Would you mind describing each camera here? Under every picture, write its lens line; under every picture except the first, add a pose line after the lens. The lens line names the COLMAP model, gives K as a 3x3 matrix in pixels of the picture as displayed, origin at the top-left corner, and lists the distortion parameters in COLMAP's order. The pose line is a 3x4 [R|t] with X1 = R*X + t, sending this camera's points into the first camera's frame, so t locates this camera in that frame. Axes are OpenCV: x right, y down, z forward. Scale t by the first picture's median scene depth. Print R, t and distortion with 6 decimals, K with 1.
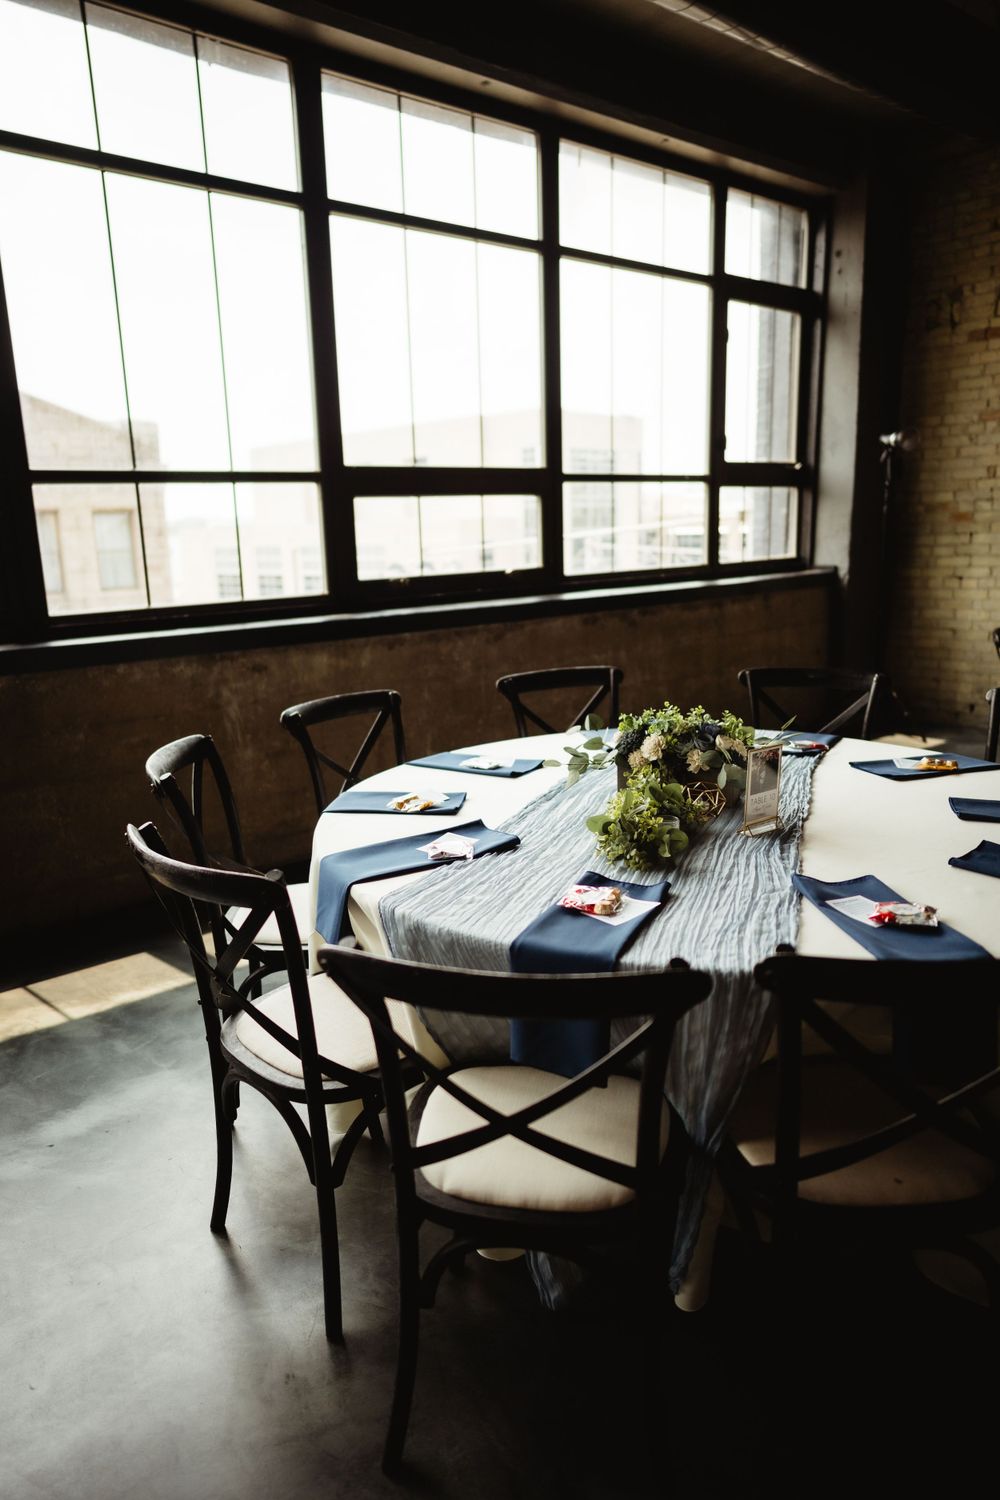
lens RADIAL K [[1011.6, 0, 499.6], [0, 1011.6, 752.3], [0, 0, 1]] dist [0.000745, 0.000090]
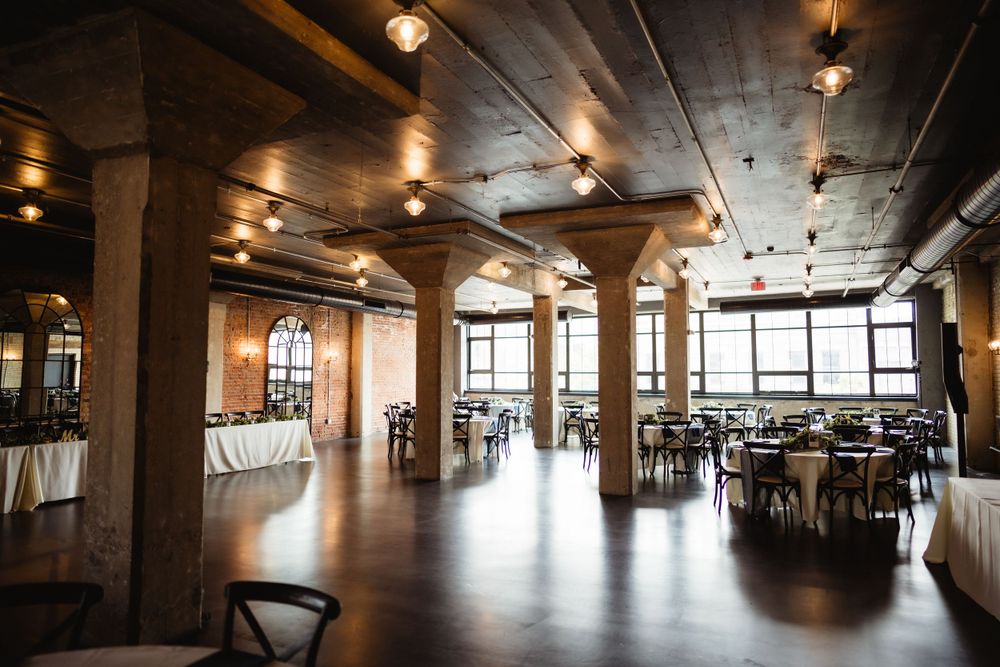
lens RADIAL K [[674.4, 0, 500.5], [0, 674.4, 332.9], [0, 0, 1]] dist [0.000745, 0.000090]
pose [[0.438622, -0.028180, -0.898230, 1.517850], [-0.206514, 0.969599, -0.131264, 0.175656], [0.874621, 0.243073, 0.419468, -1.094441]]
